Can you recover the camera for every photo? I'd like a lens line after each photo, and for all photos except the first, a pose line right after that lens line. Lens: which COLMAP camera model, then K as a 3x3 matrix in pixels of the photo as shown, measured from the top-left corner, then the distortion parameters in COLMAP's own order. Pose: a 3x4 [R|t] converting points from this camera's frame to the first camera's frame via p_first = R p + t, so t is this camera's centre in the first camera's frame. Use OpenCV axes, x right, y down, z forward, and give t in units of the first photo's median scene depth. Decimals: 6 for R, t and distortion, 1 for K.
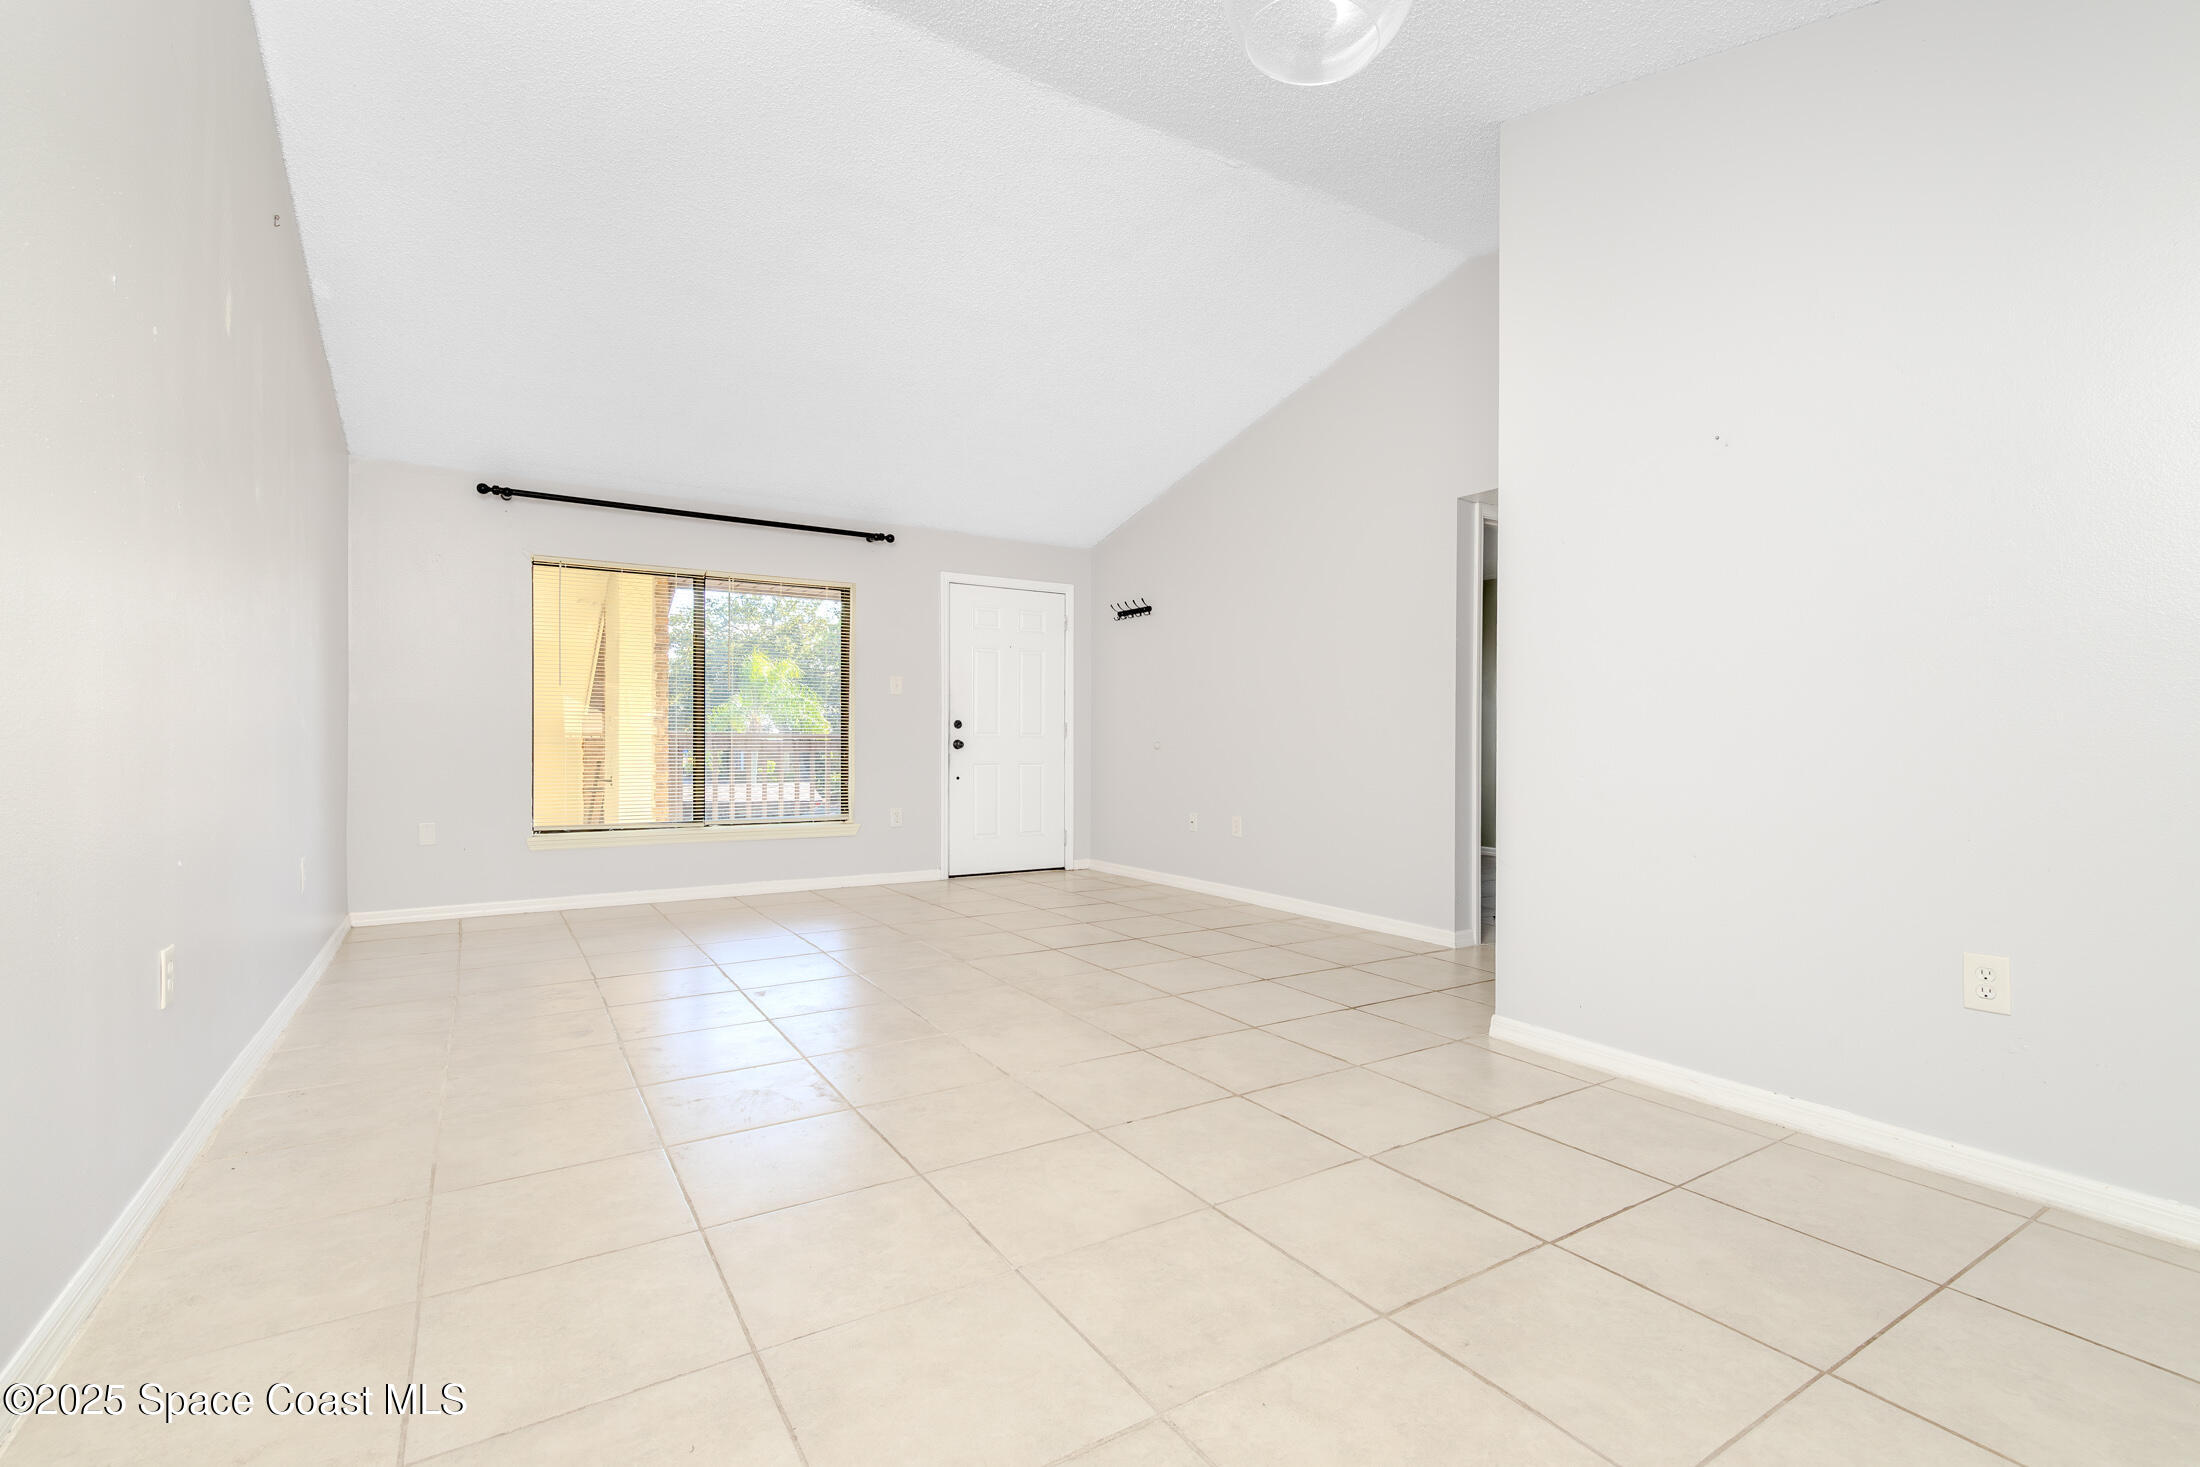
lens RADIAL K [[979.6, 0, 1100.0], [0, 979.6, 733.5], [0, 0, 1]] dist [0.002244, 0.000178]
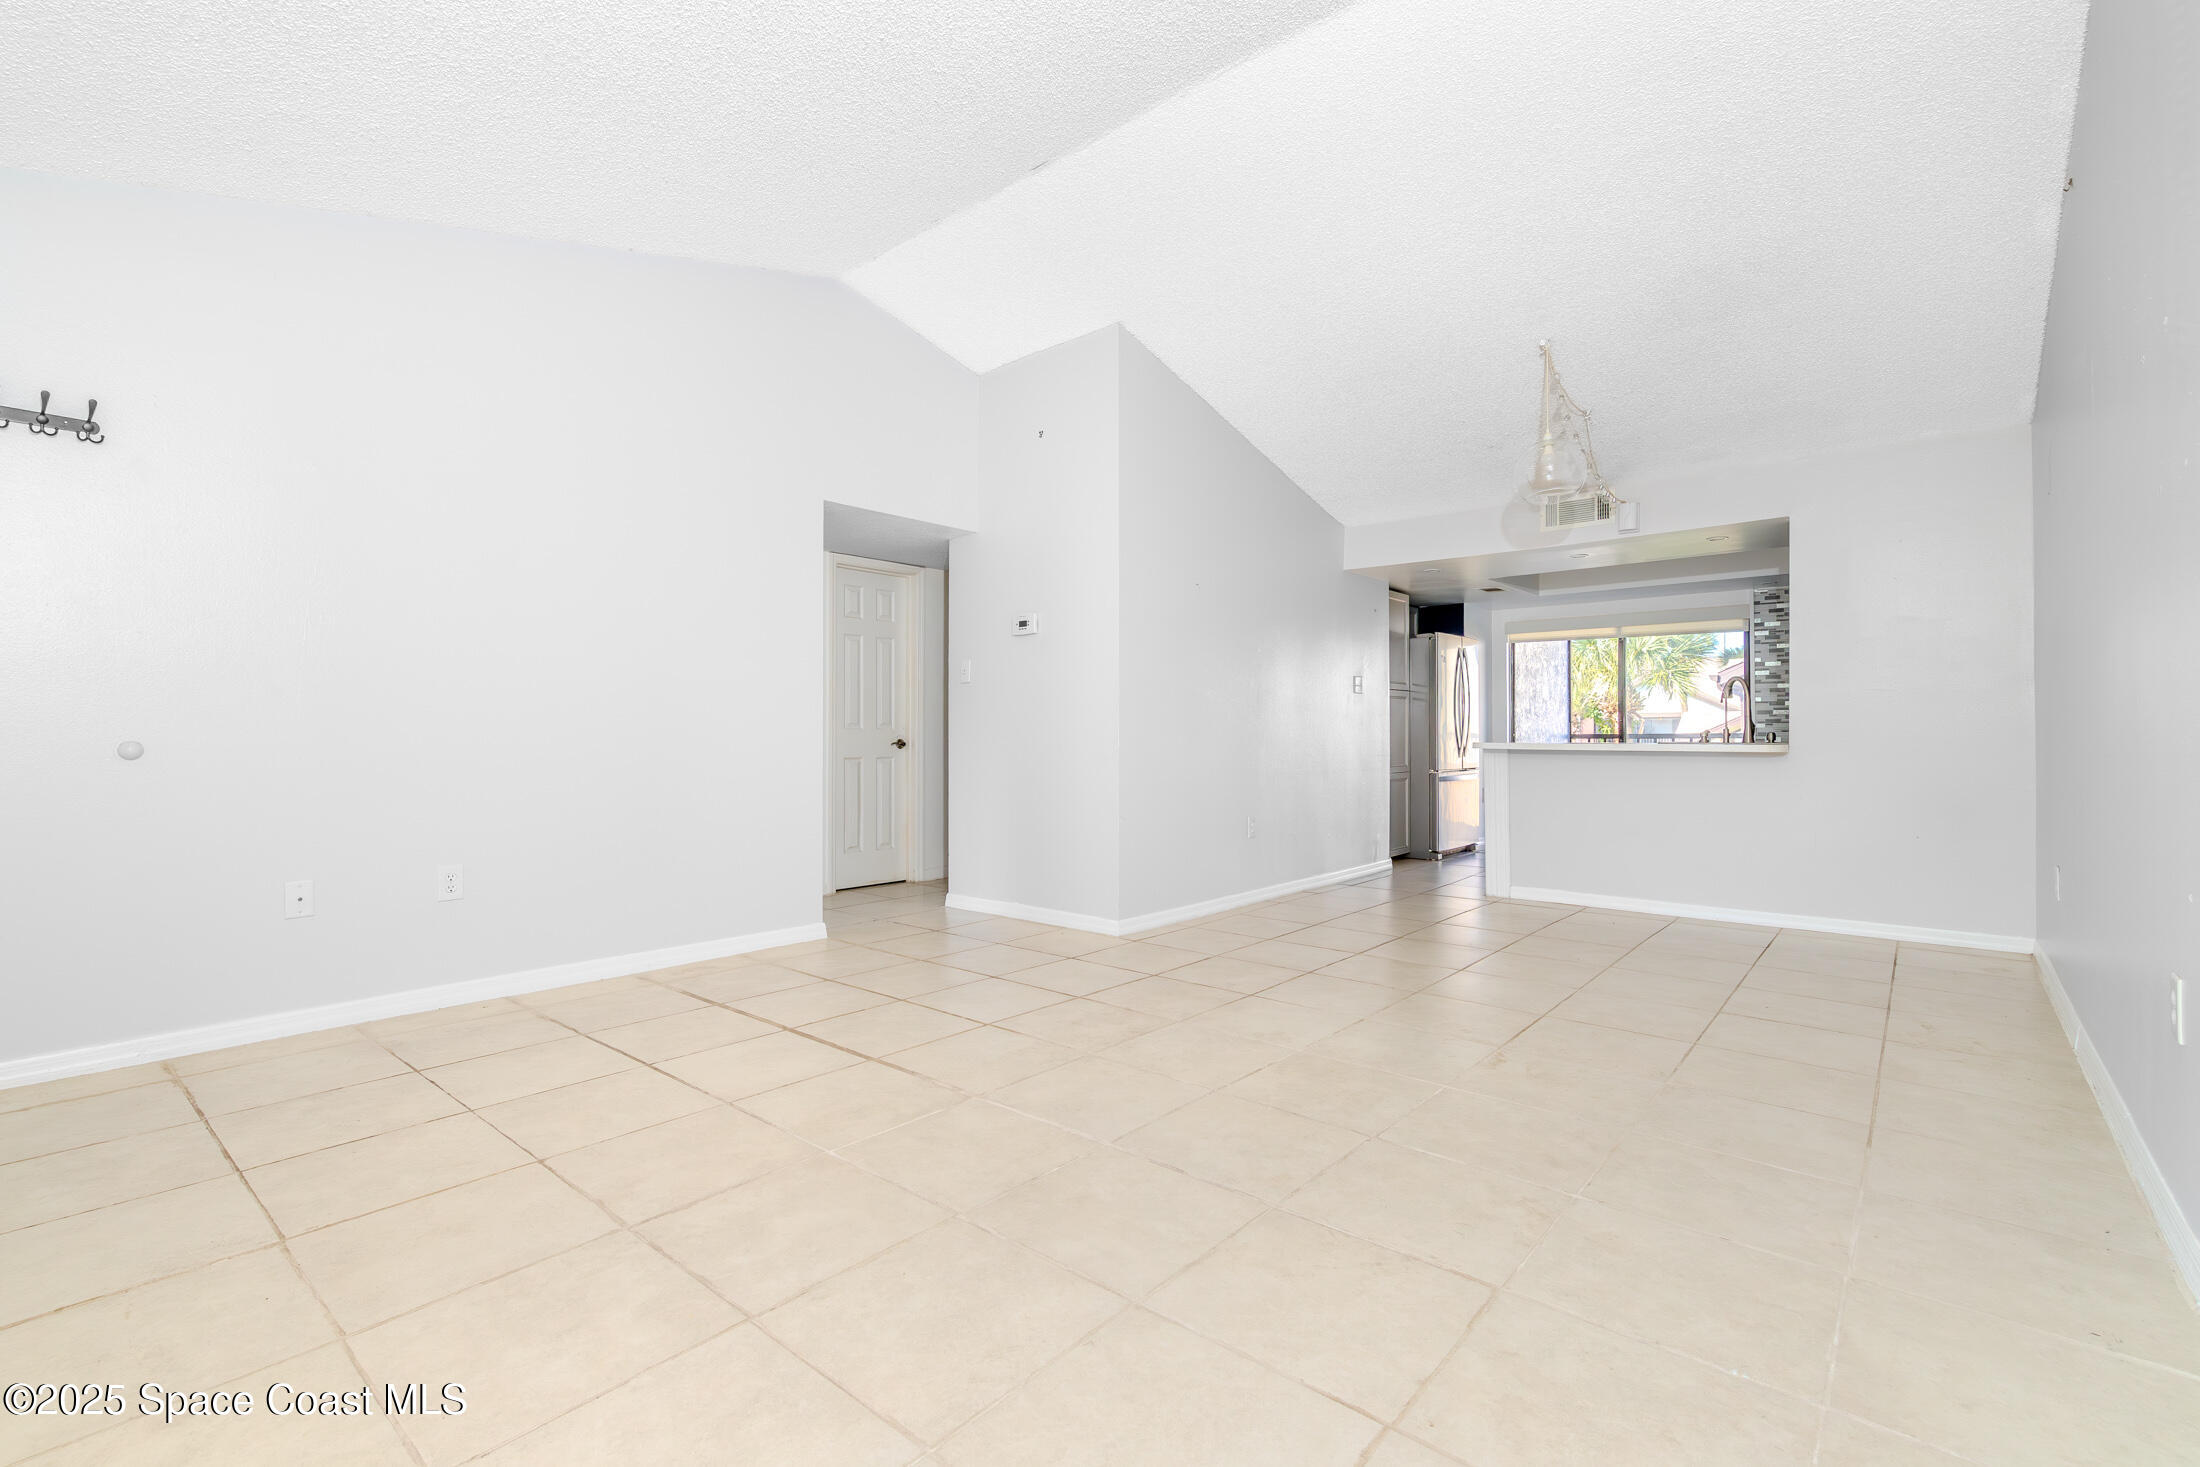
lens RADIAL K [[979.6, 0, 1100.0], [0, 979.6, 733.5], [0, 0, 1]] dist [0.002244, 0.000178]
pose [[-0.298817, -0.004344, 0.954300, -0.490091], [0.001306, 0.999987, 0.004961, 0.003646], [-0.954309, 0.002729, -0.298808, 0.727990]]
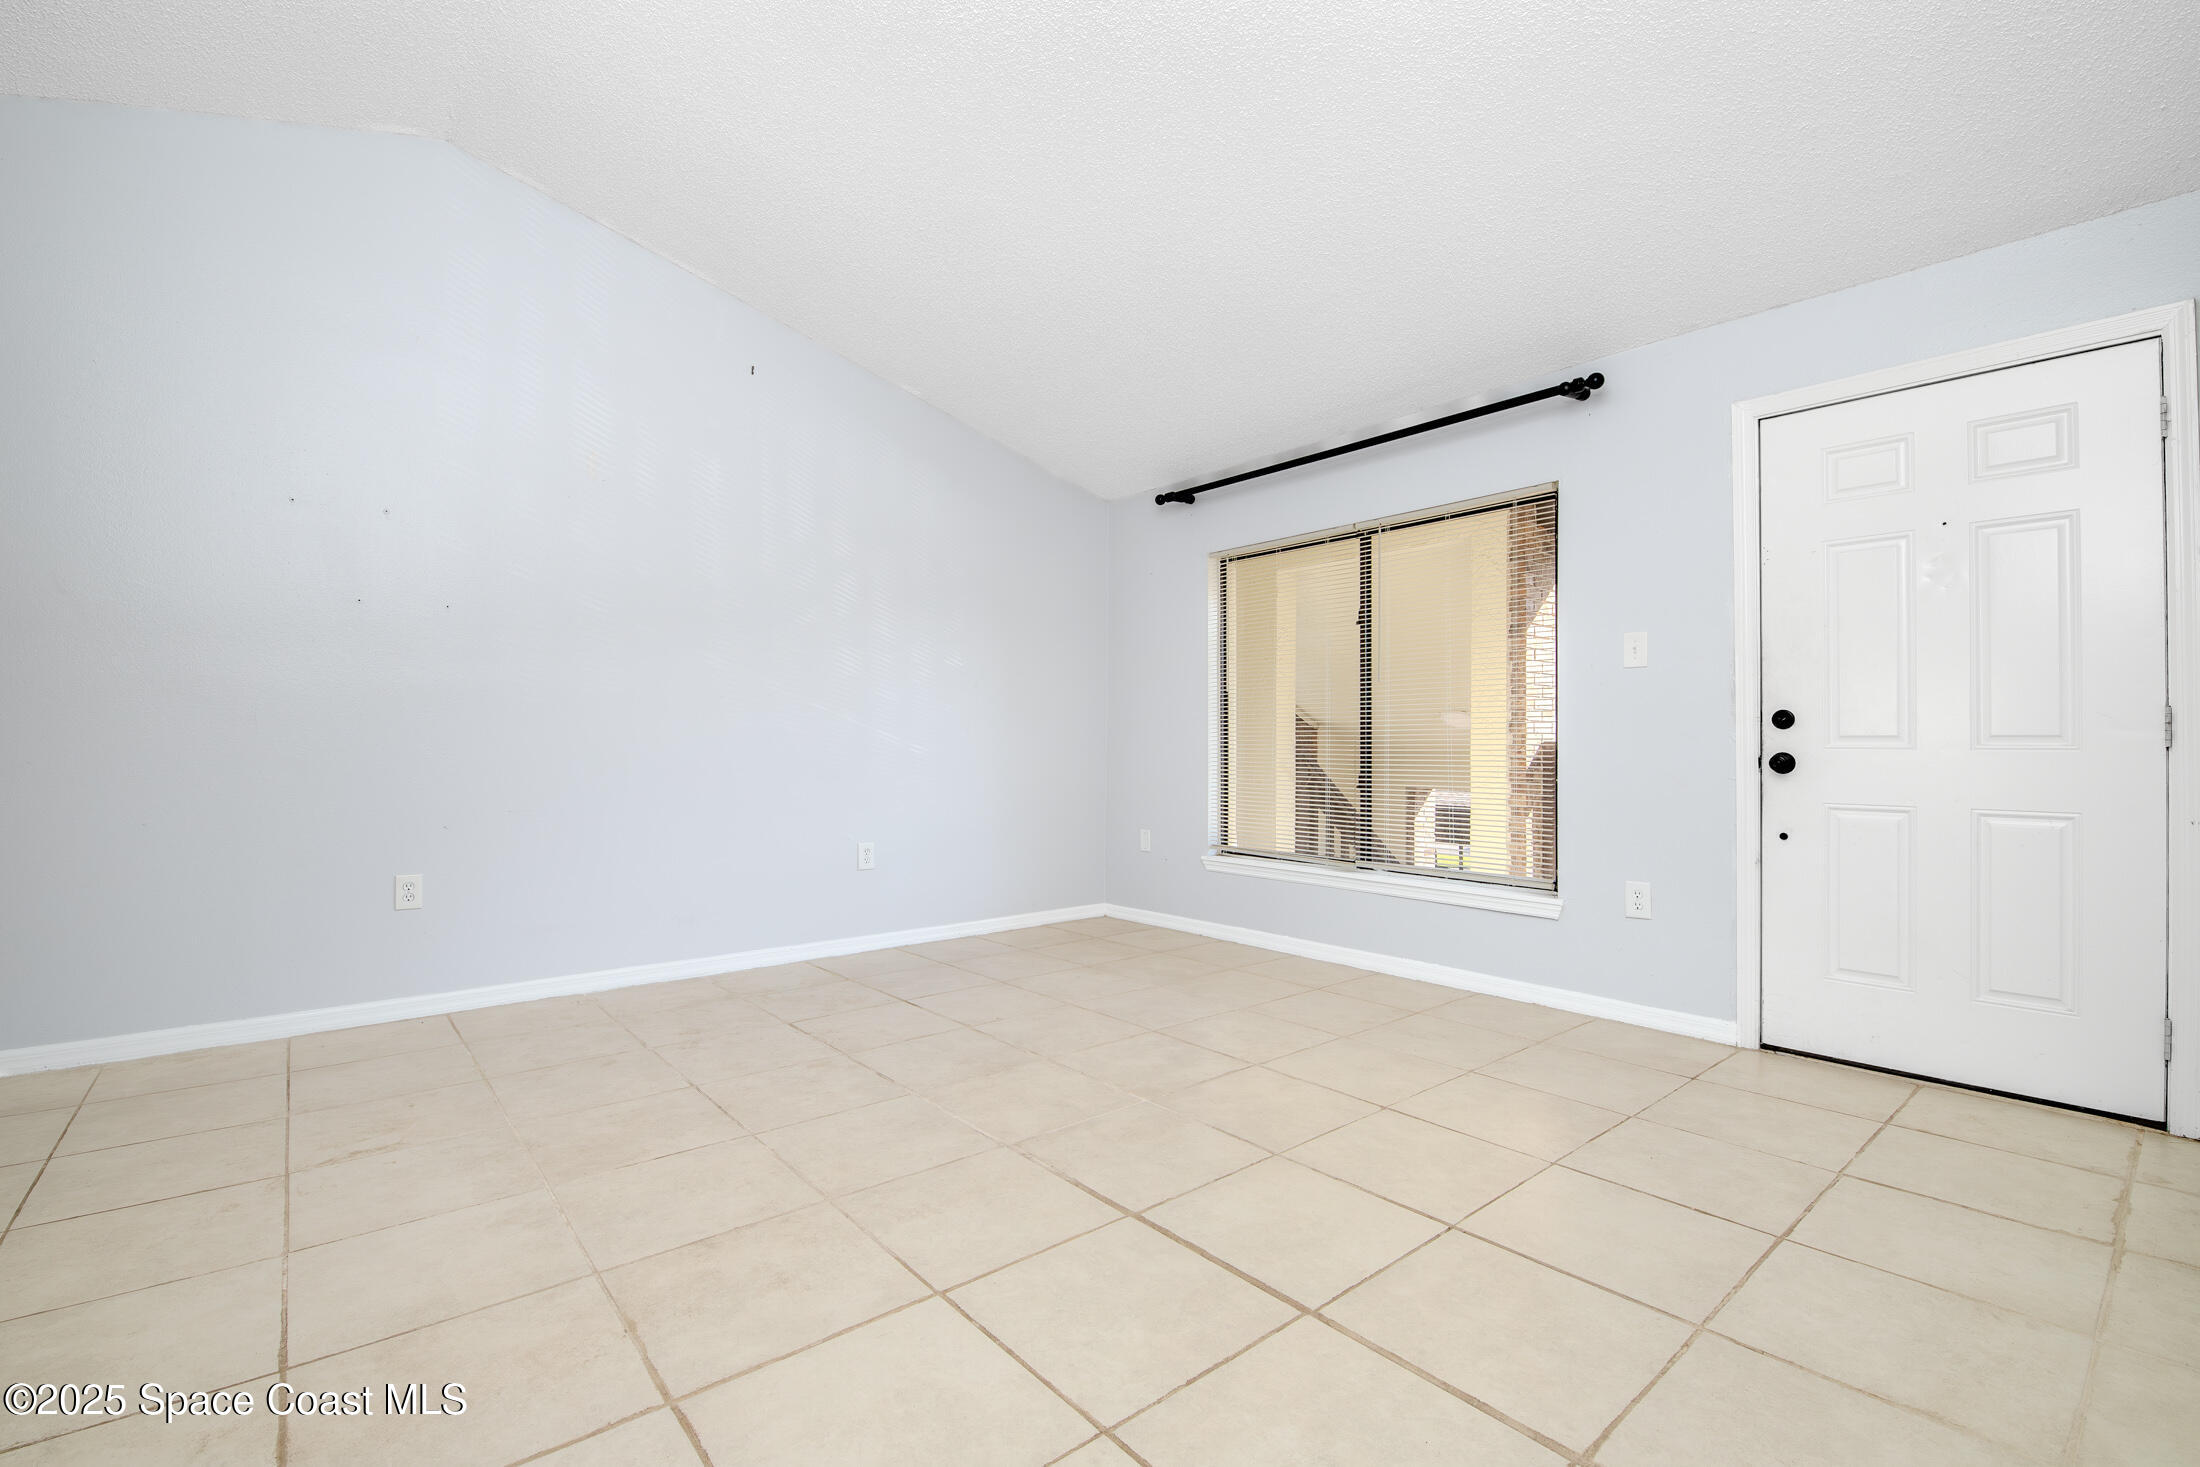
lens RADIAL K [[979.6, 0, 1100.0], [0, 979.6, 733.5], [0, 0, 1]] dist [0.002244, 0.000178]
pose [[0.139952, -0.019223, -0.989972, 0.276377], [-0.004475, 0.999789, -0.020047, 0.008213], [0.990148, 0.007236, 0.139837, 0.638609]]
